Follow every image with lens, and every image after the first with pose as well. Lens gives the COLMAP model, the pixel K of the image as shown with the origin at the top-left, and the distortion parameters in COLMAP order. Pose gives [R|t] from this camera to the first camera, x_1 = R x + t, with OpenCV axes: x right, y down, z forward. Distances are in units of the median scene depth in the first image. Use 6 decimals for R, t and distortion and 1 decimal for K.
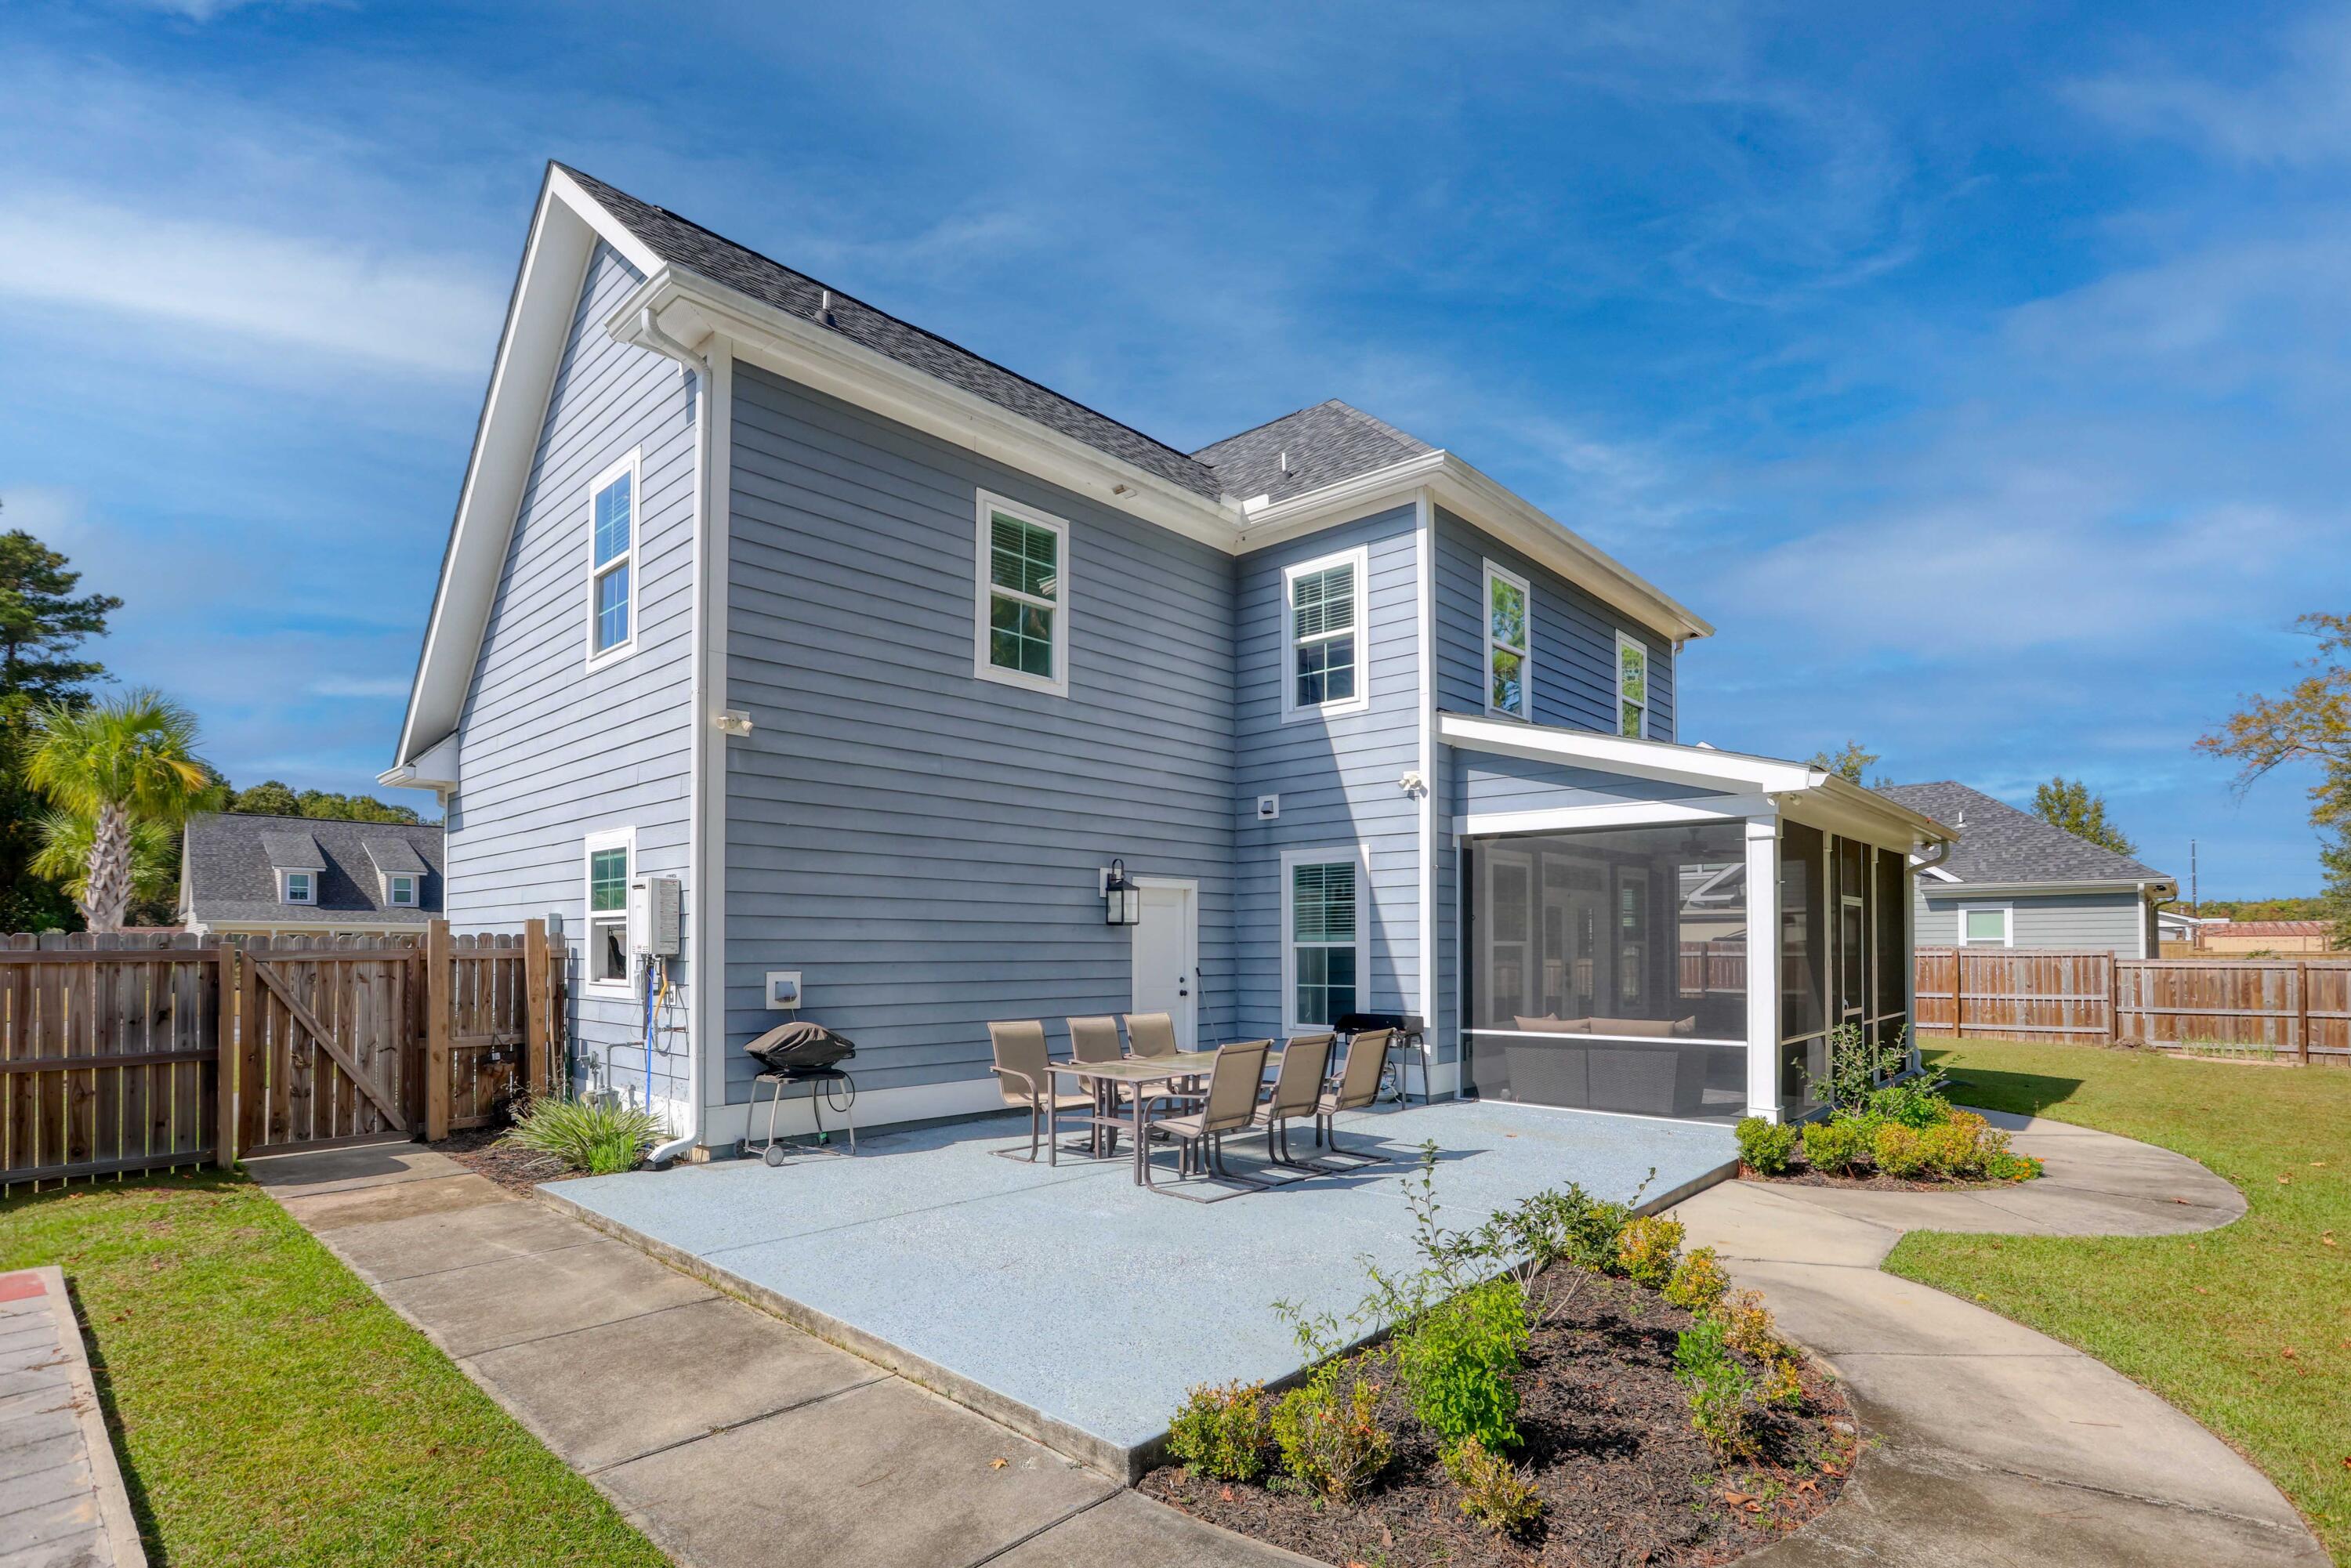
lens RADIAL K [[1136.4, 0, 1149.9], [0, 1136.4, 941.7], [0, 0, 1]] dist [-0.029179, 0.008243]
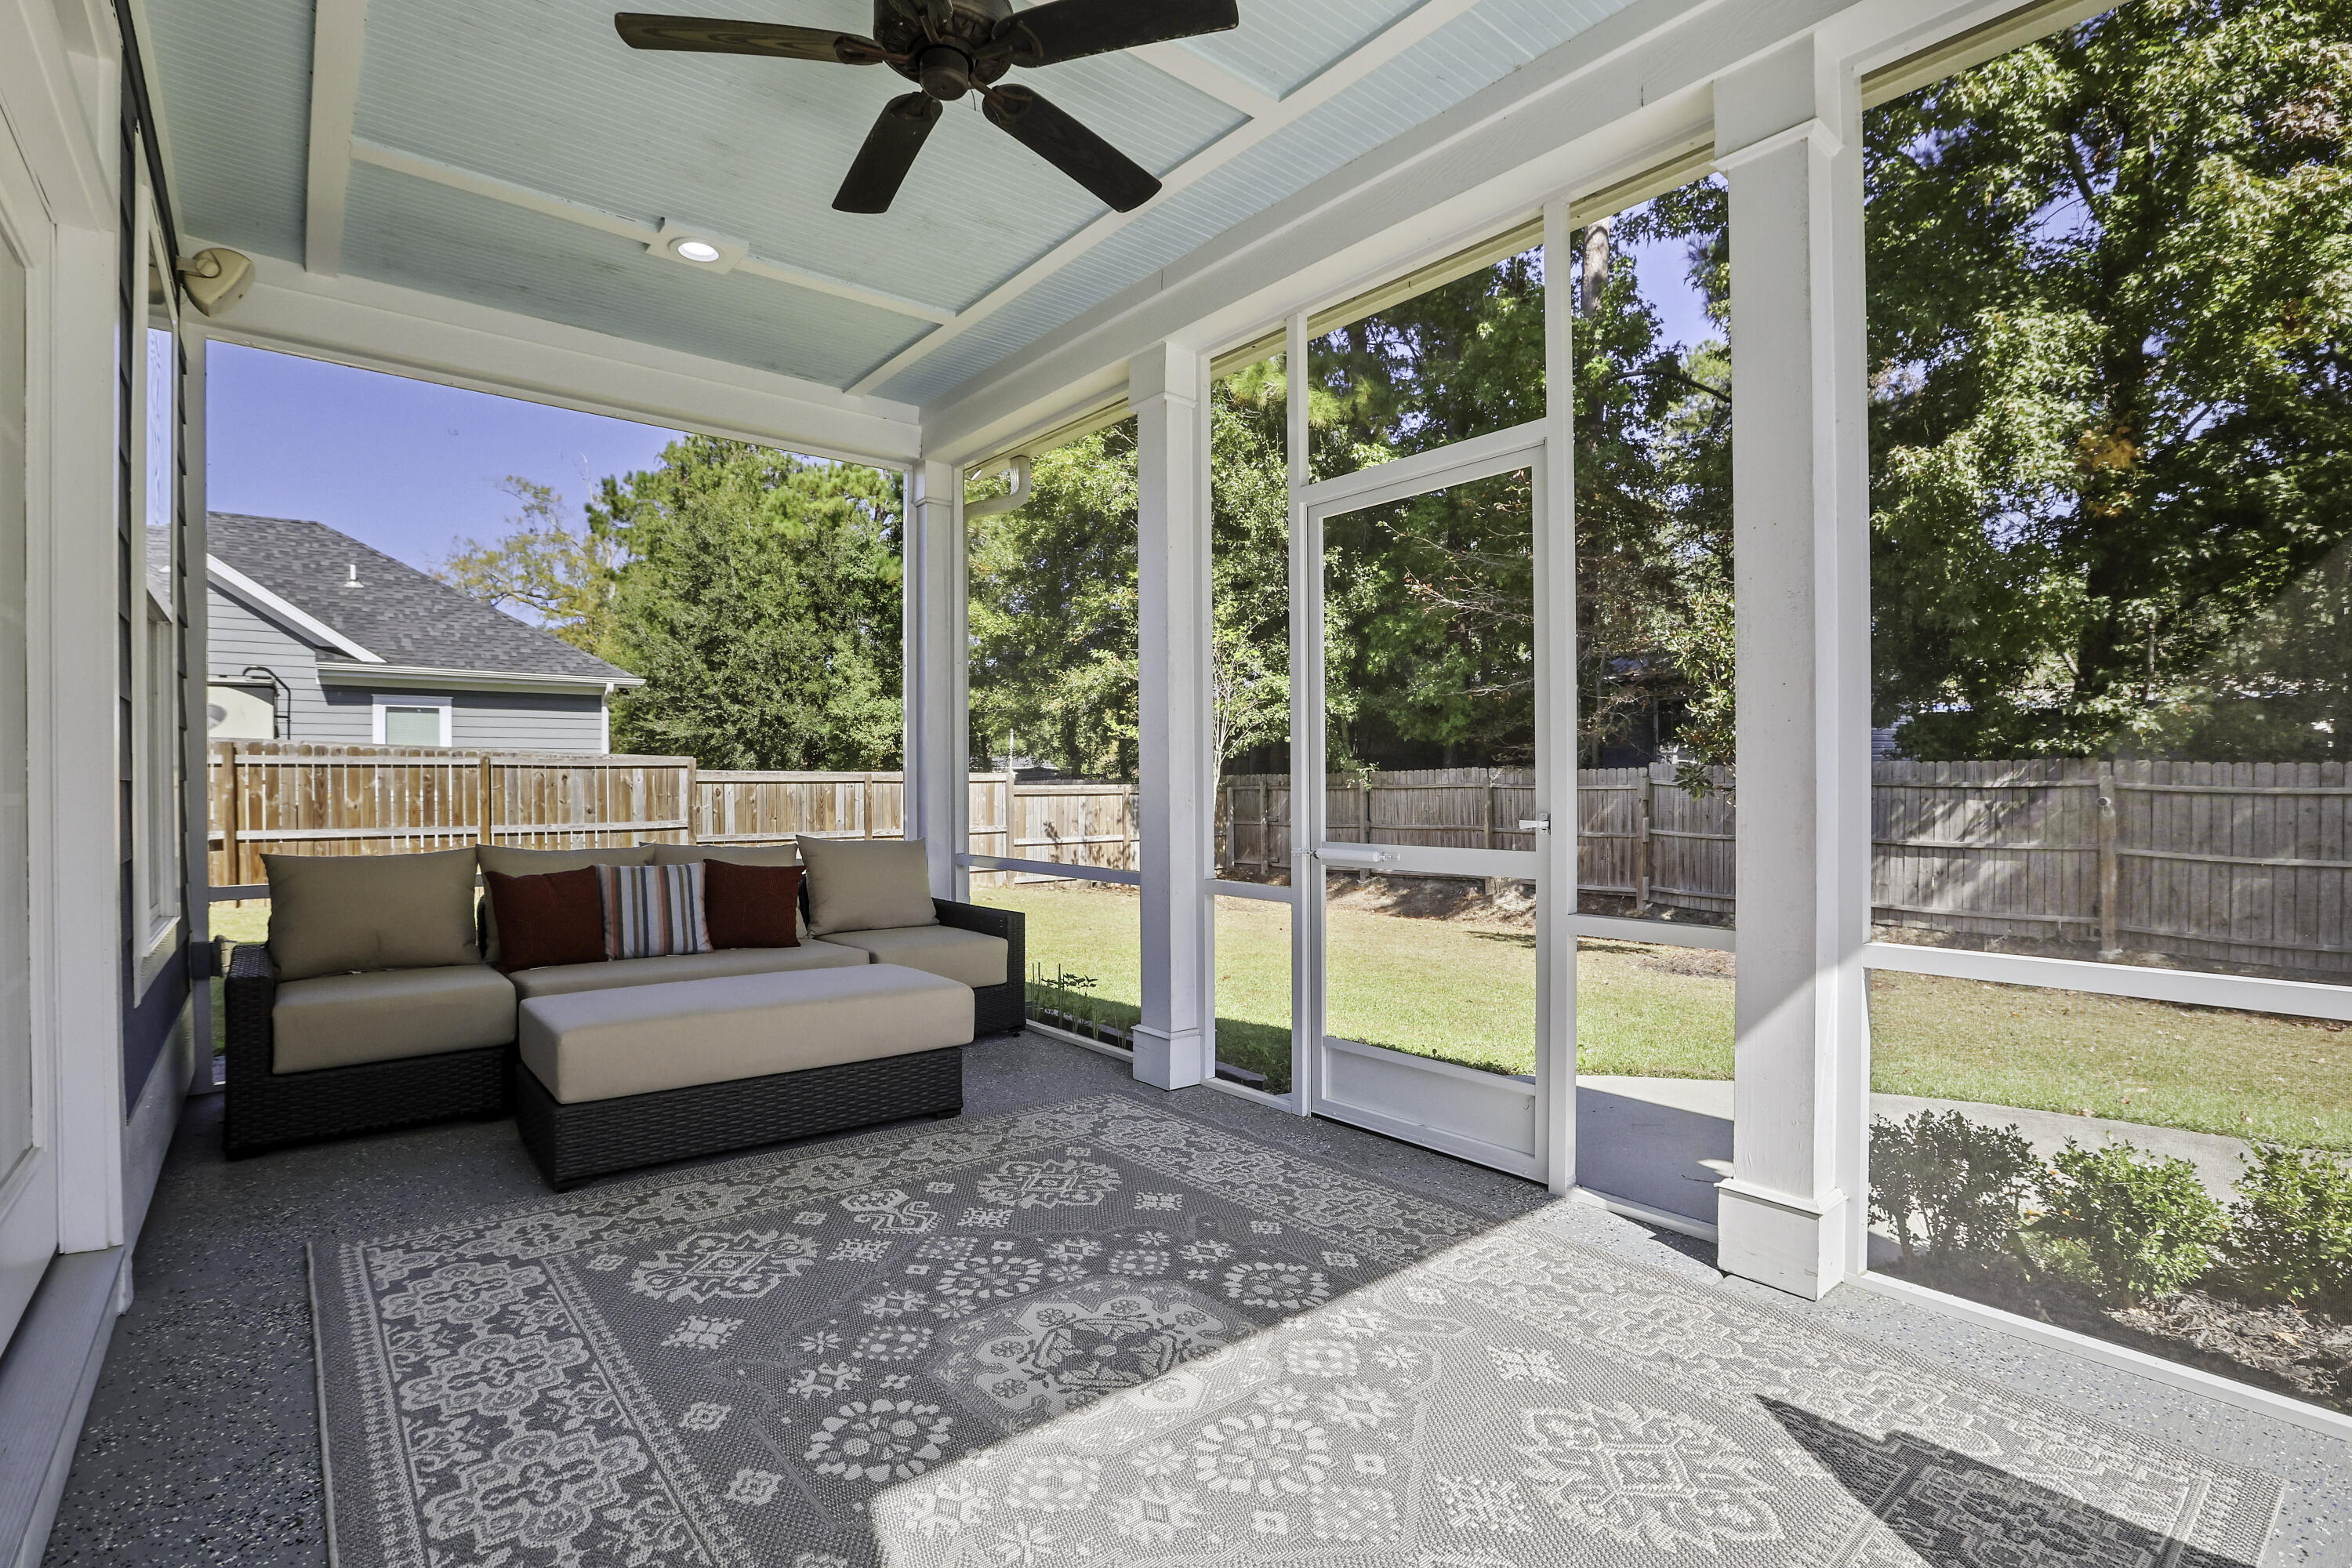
lens RADIAL K [[1136.9, 0, 1158.7], [0, 1136.9, 787.9], [0, 0, 1]] dist [-0.029179, 0.008243]
pose [[0.132950, -0.000462, 0.991123, 0.156285], [0.000353, 1.000000, 0.000418, 0.024941], [-0.991123, 0.000294, 0.132950, 0.560785]]
